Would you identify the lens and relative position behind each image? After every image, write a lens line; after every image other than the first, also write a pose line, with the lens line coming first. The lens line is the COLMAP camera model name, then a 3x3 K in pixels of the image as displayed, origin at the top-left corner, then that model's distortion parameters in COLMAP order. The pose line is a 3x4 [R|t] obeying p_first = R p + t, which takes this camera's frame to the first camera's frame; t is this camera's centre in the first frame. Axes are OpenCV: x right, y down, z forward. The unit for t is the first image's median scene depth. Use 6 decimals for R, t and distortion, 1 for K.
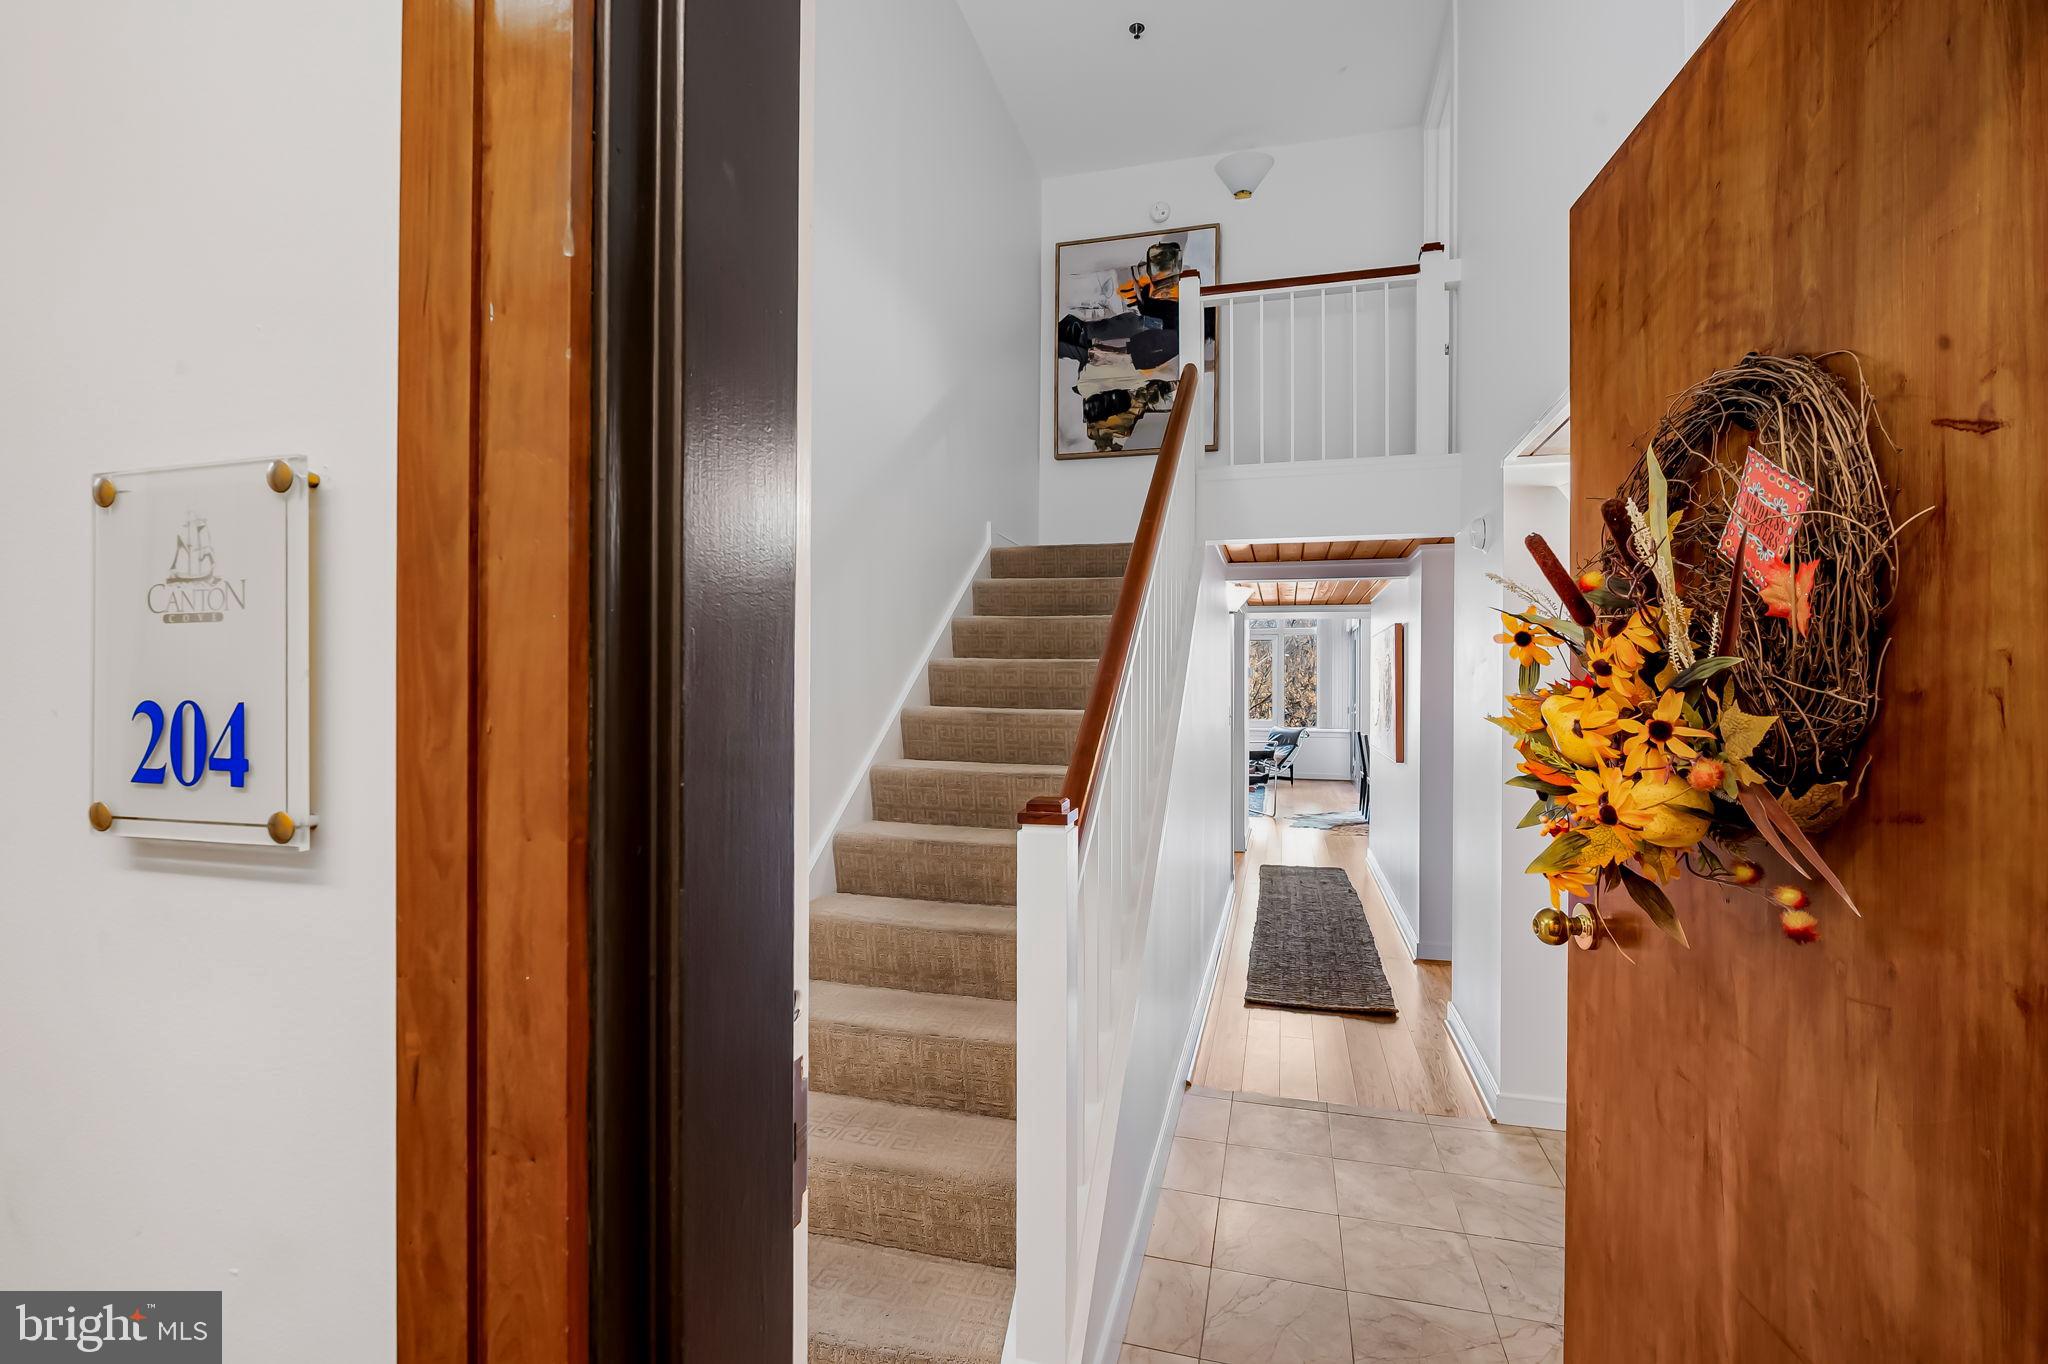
lens RADIAL K [[902.2, 0, 1025.8], [0, 902.2, 686.7], [0, 0, 1]] dist [-0.000541, 0.000066]
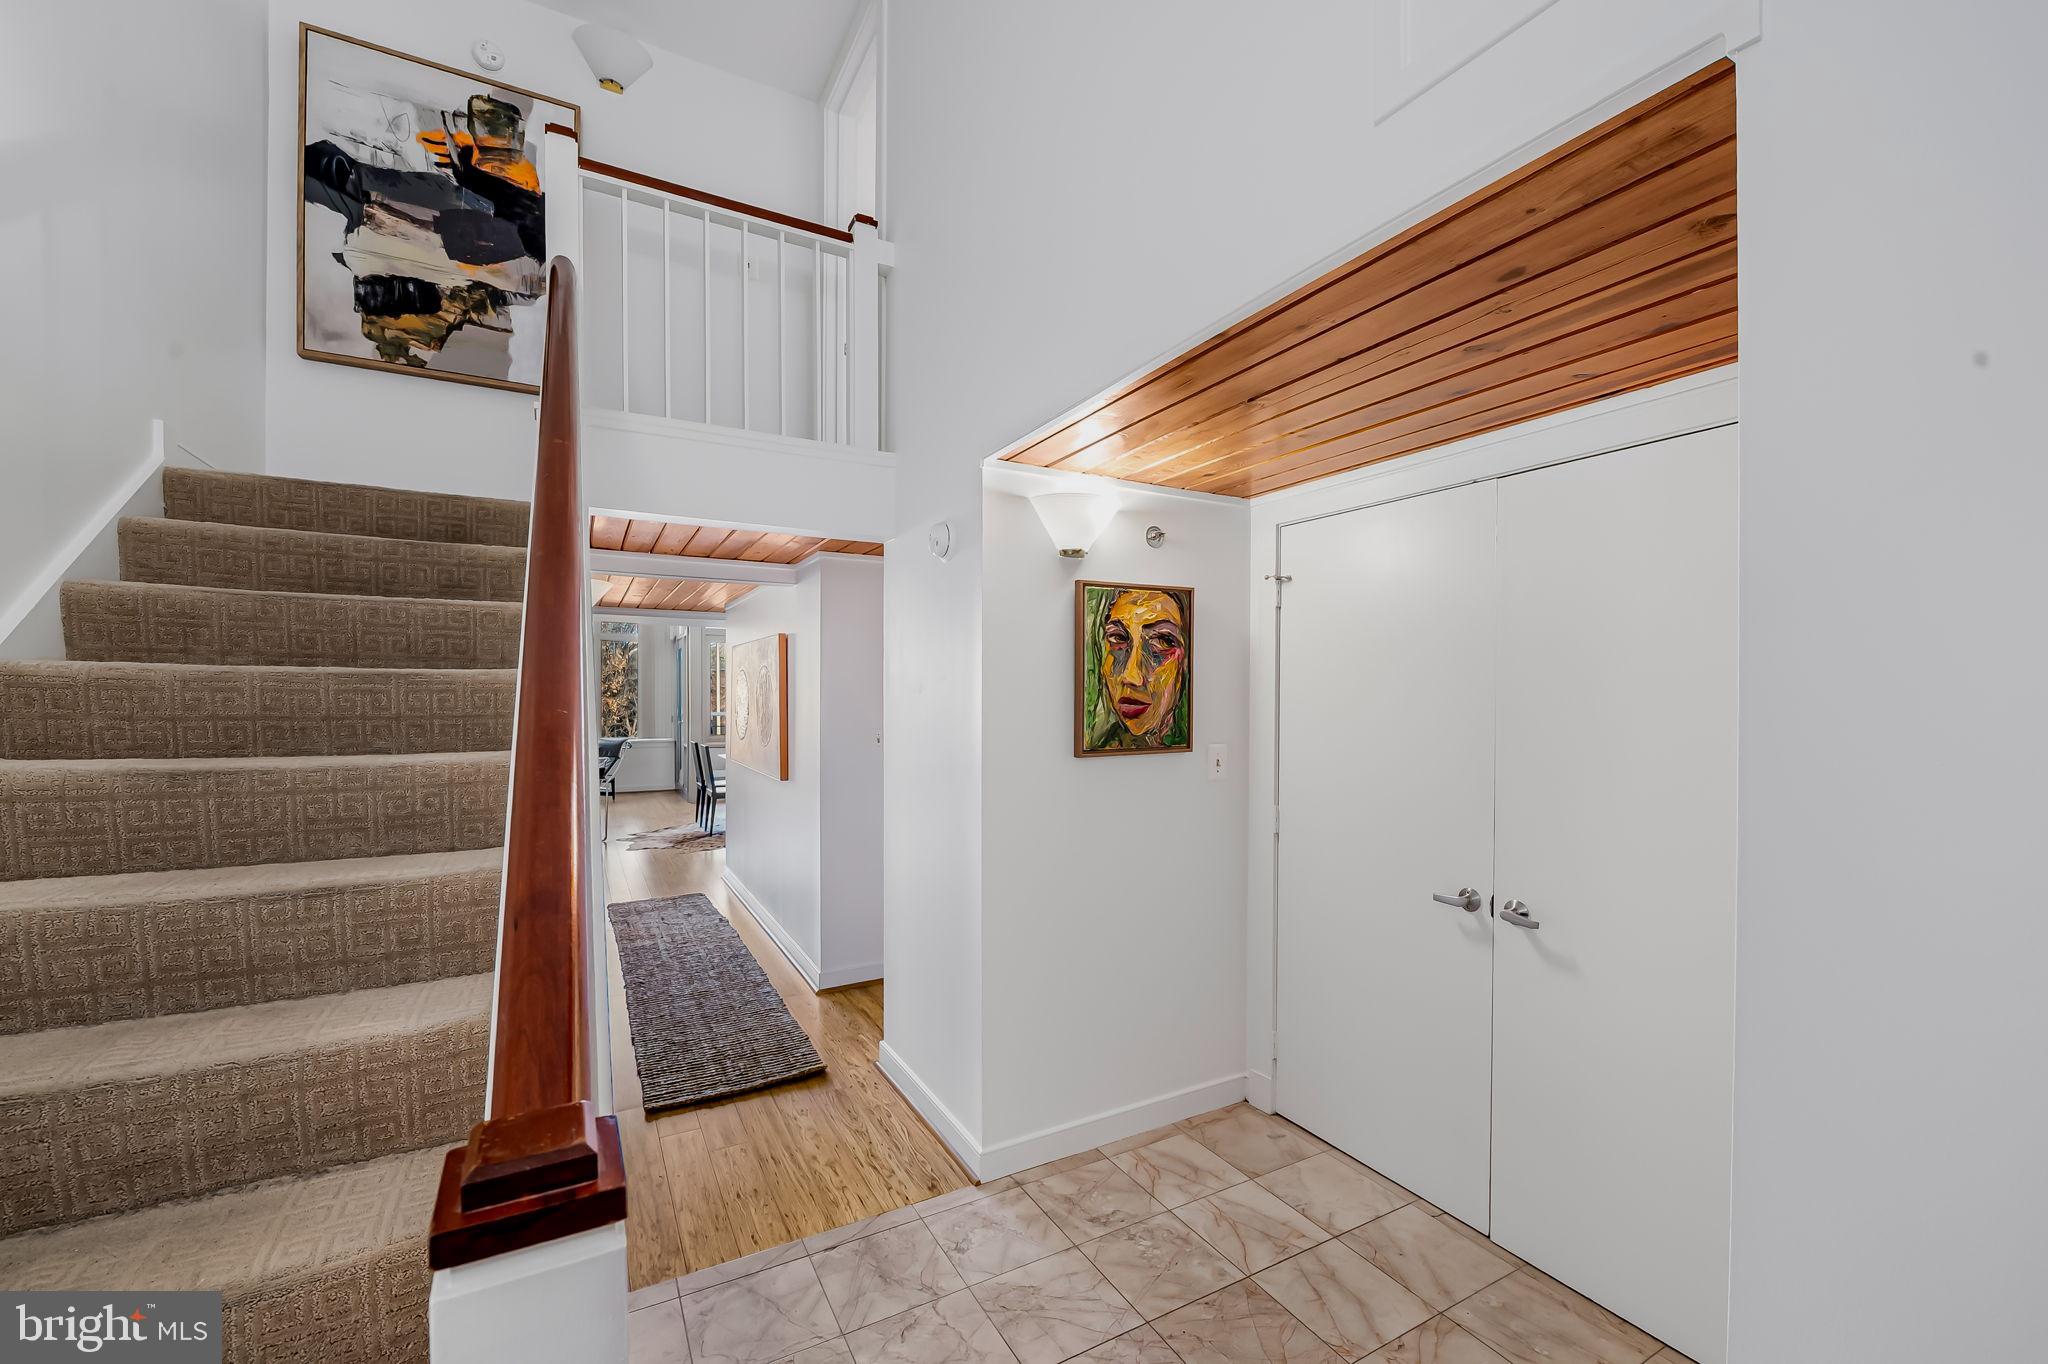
lens RADIAL K [[832.6, 0, 1036.1], [0, 832.6, 700.9], [0, 0, 1]] dist [-0.006486, -0.000311]
pose [[0.705382, -0.009564, 0.708763, -0.018063], [0.001553, 0.999927, 0.011946, -0.010037], [-0.708826, -0.007326, 0.705345, 0.209120]]
